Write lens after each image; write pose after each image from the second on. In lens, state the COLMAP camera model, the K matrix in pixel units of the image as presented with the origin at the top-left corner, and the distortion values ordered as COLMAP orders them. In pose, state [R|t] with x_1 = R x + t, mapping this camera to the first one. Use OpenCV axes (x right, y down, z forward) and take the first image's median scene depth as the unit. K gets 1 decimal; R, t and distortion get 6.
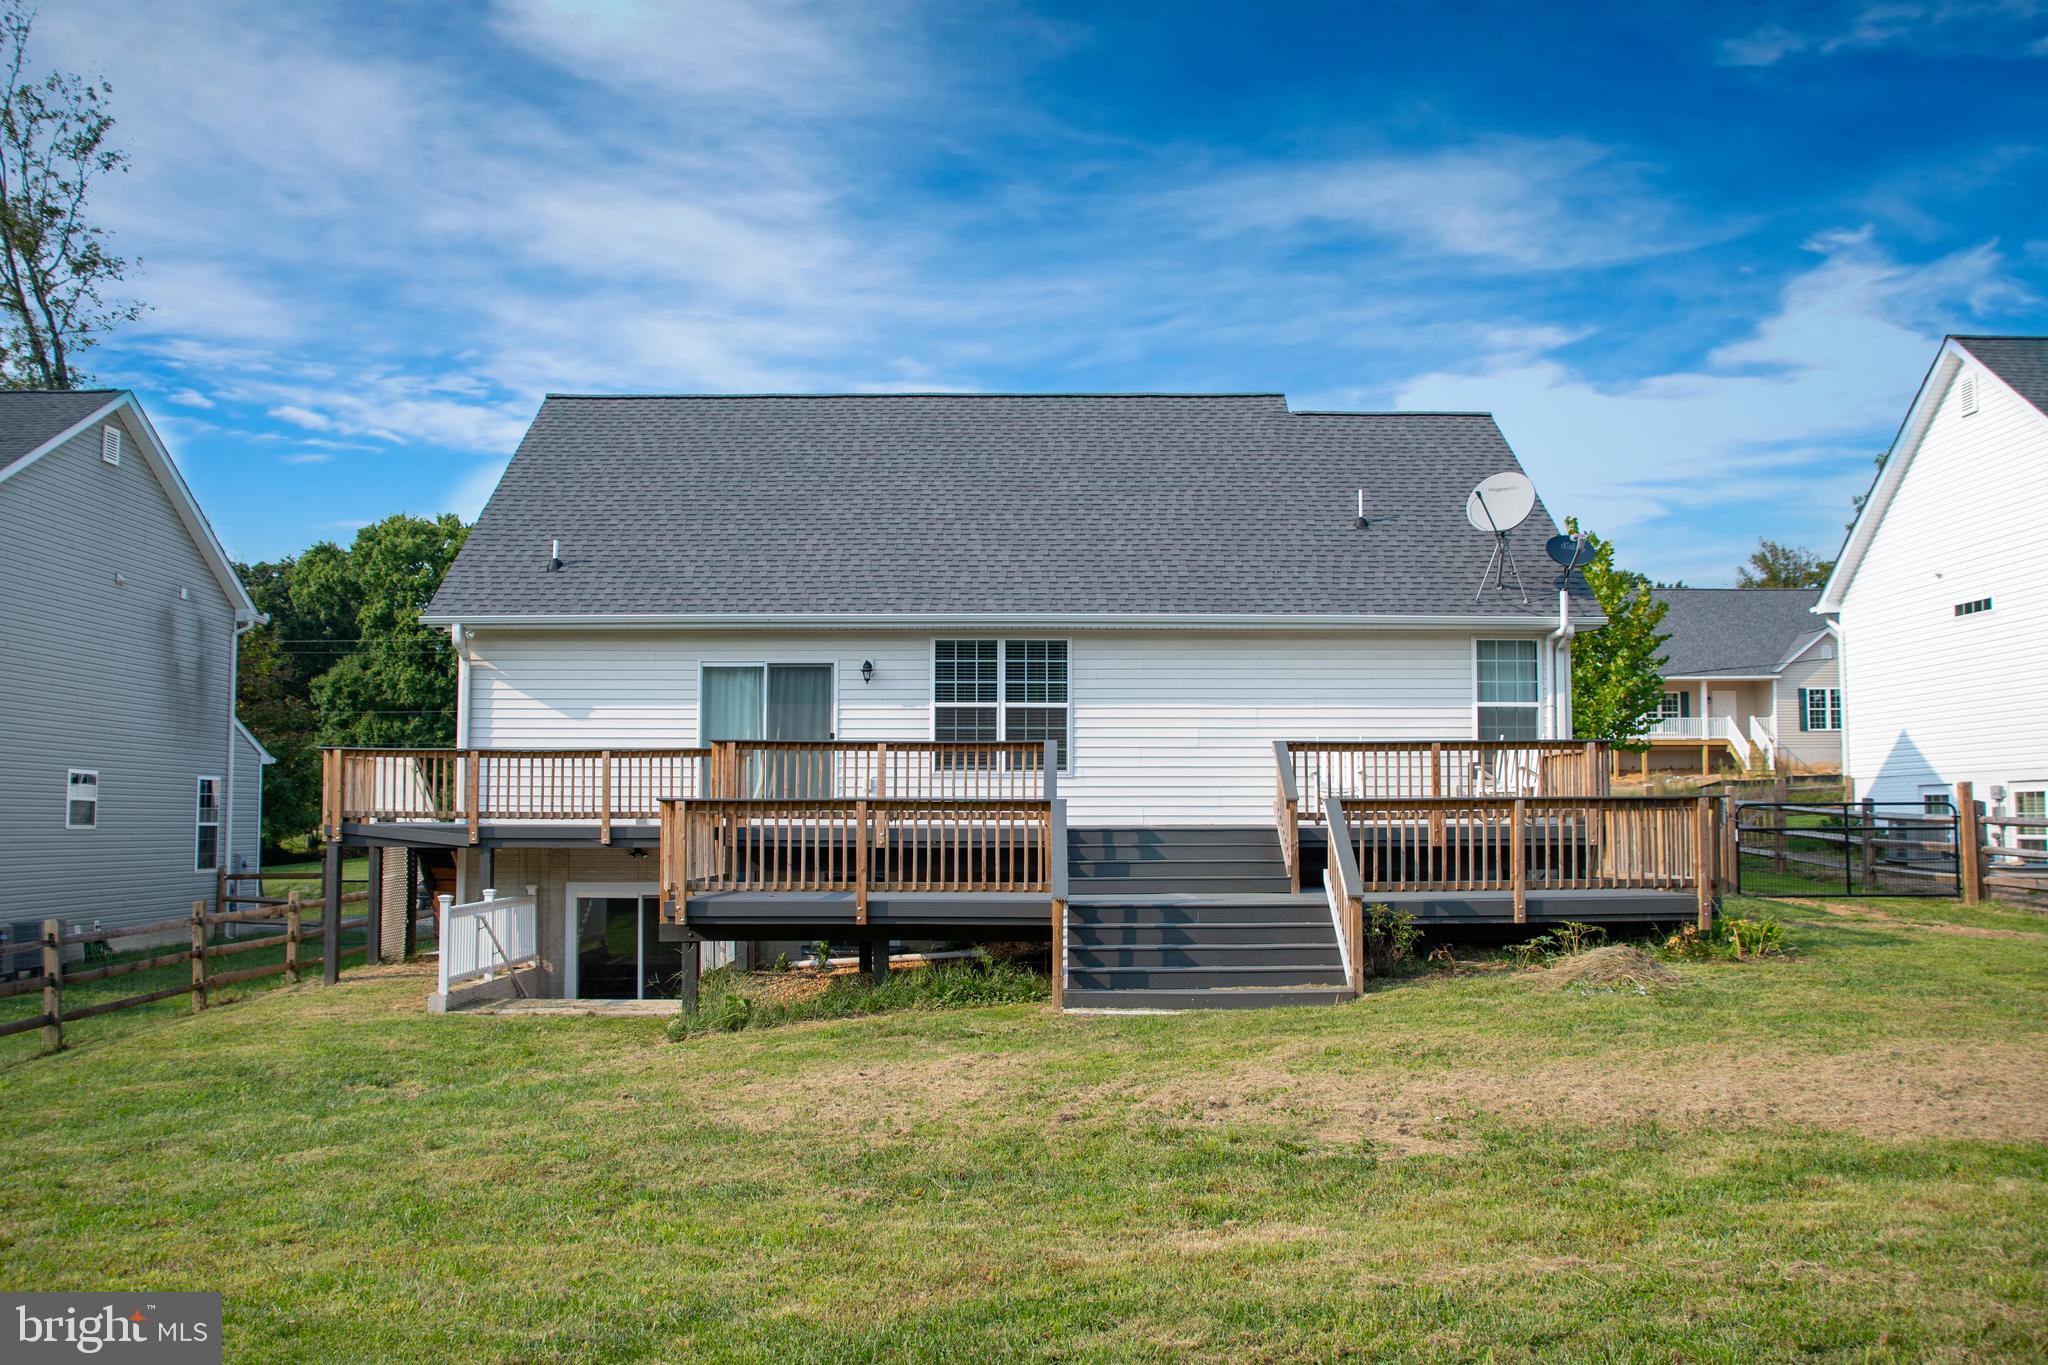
lens RADIAL K [[1689.6, 0, 1022.8], [0, 1689.6, 694.1], [0, 0, 1]] dist [-0.105498, 0.017136]
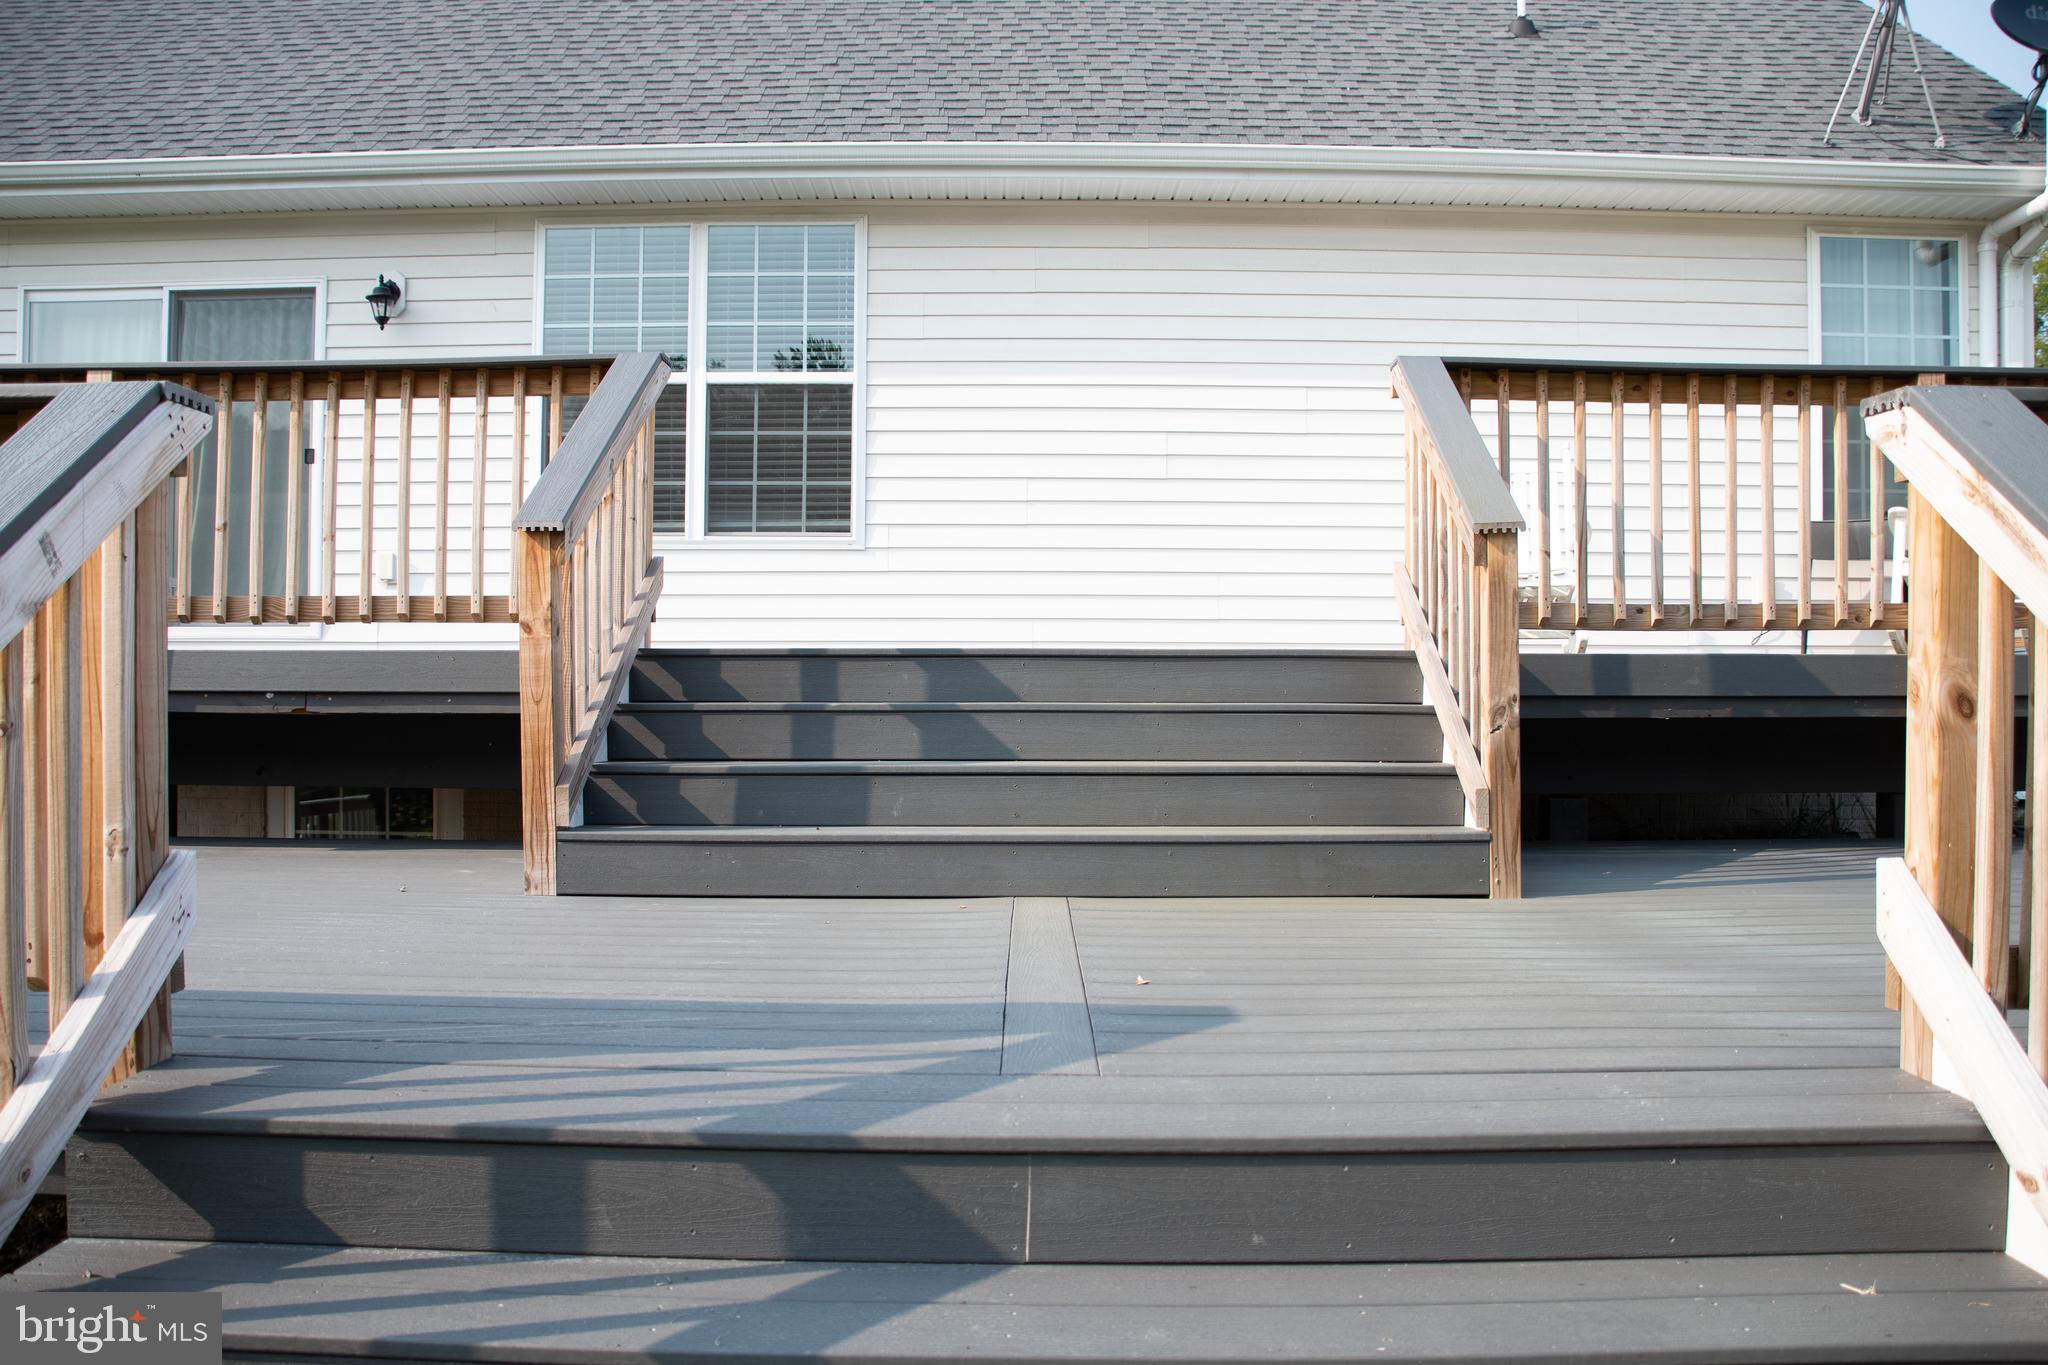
lens RADIAL K [[1628.7, 0, 1014.3], [0, 1628.7, 698.7], [0, 0, 1]] dist [-0.108963, 0.034078]
pose [[0.999950, 0.003697, -0.009330, 0.070539], [-0.002949, 0.996870, 0.079001, 0.054086], [0.009593, -0.078969, 0.996831, 0.593101]]
